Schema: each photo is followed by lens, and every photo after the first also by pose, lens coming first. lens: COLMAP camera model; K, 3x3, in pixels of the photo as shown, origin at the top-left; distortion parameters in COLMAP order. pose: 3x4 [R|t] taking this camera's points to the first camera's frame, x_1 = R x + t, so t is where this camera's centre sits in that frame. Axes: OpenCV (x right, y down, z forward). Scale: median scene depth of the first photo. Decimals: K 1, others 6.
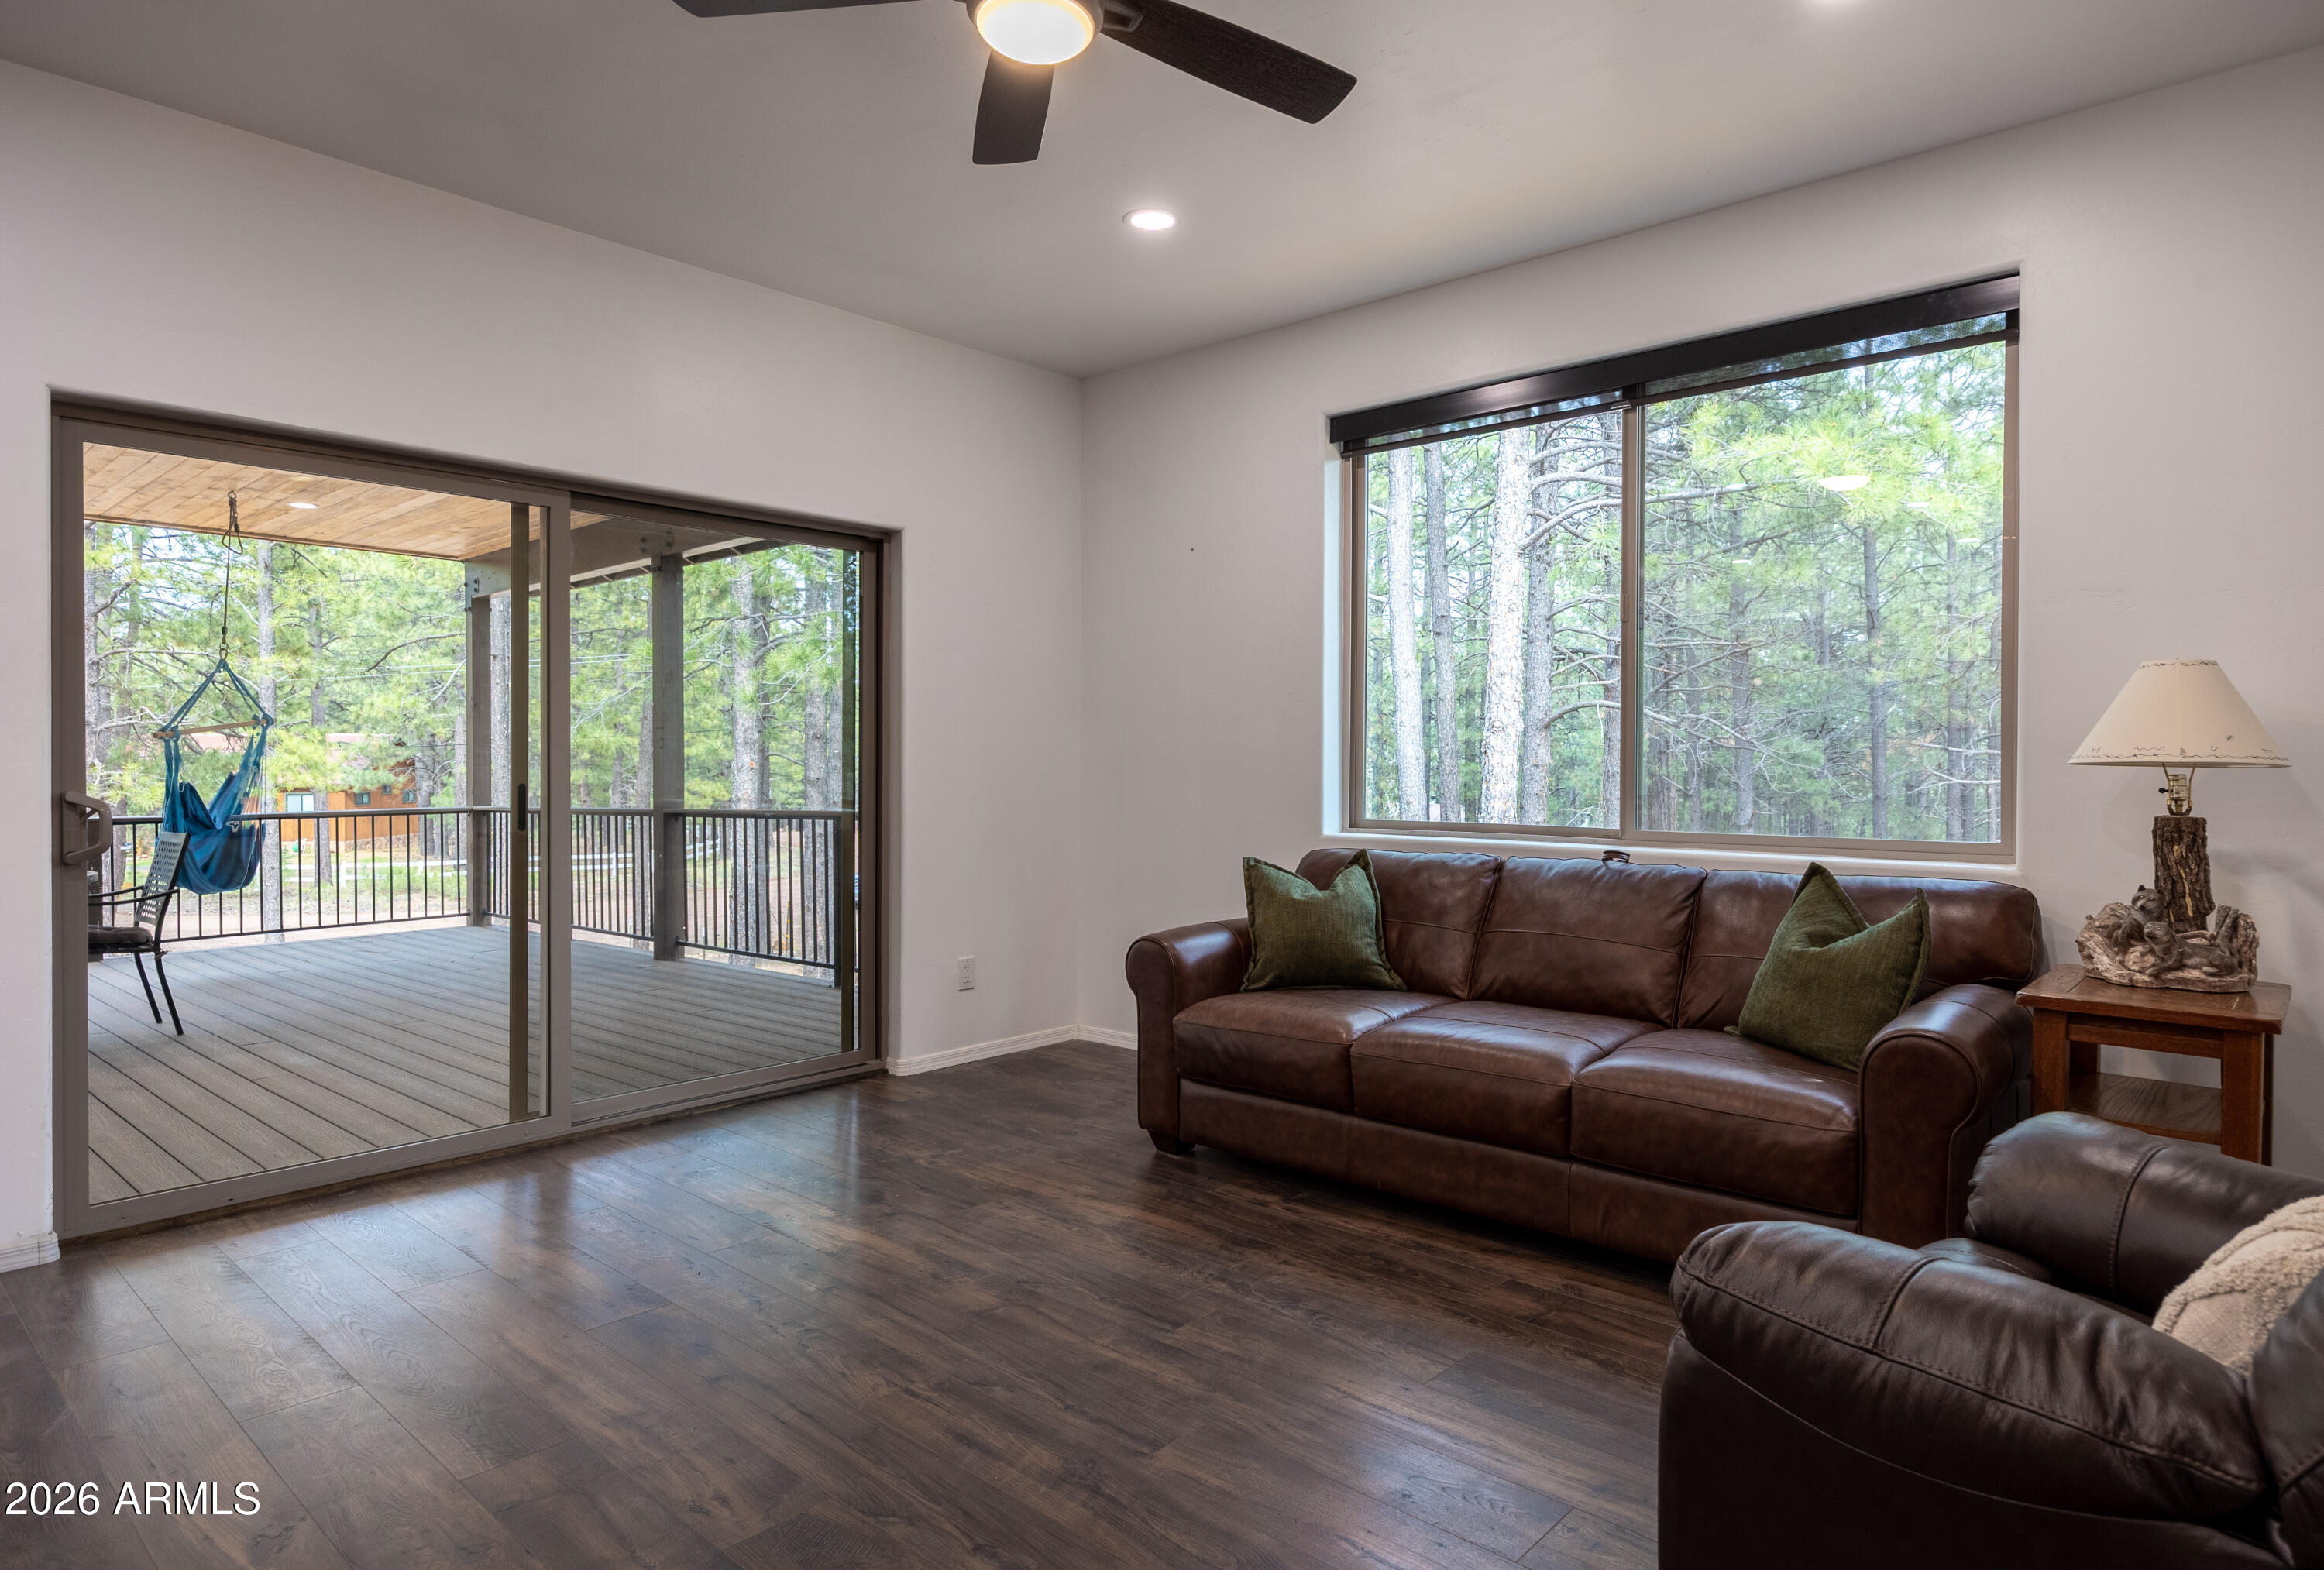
lens RADIAL K [[1314.6, 0, 1176.8], [0, 1314.6, 776.1], [0, 0, 1]] dist [-0.002562, -0.004265]
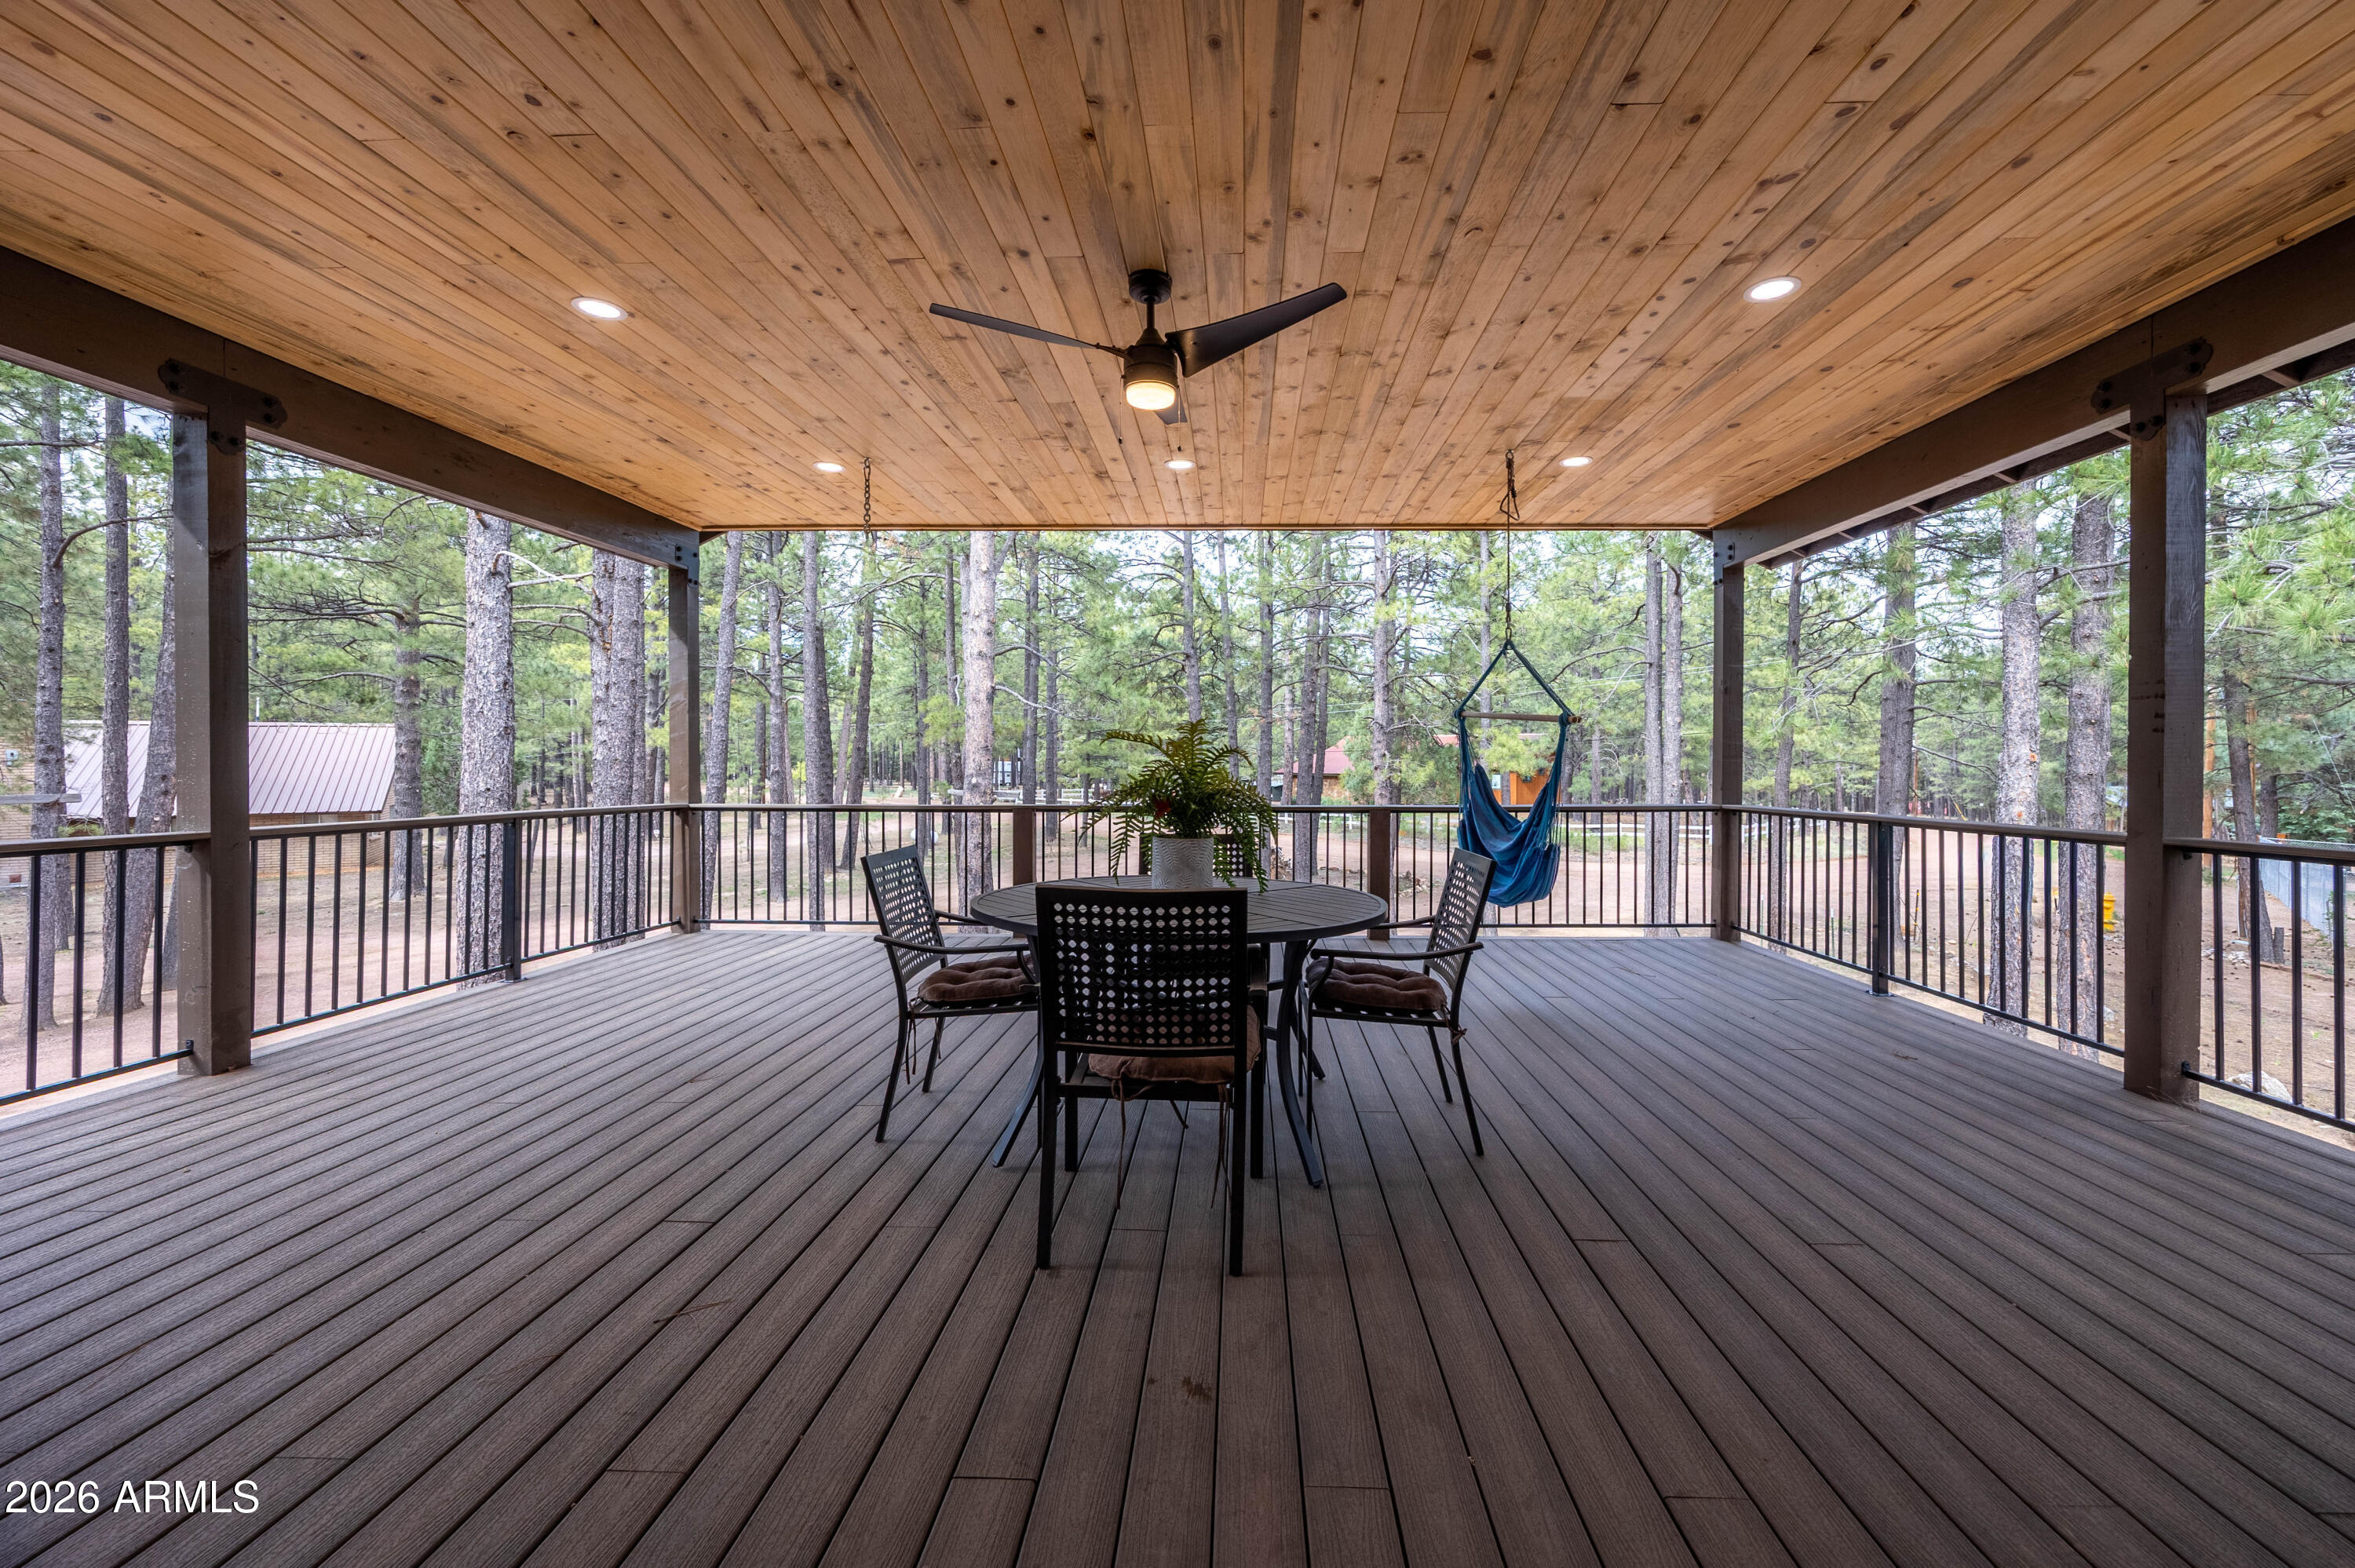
lens RADIAL K [[943.5, 0, 1236.9], [0, 943.5, 756.2], [0, 0, 1]] dist [-0.001361, 0.000084]
pose [[0.662198, 0.005922, -0.749306, -0.771493], [-0.011808, 0.999927, -0.002533, -0.011053], [0.749236, 0.010525, 0.662219, 0.933757]]
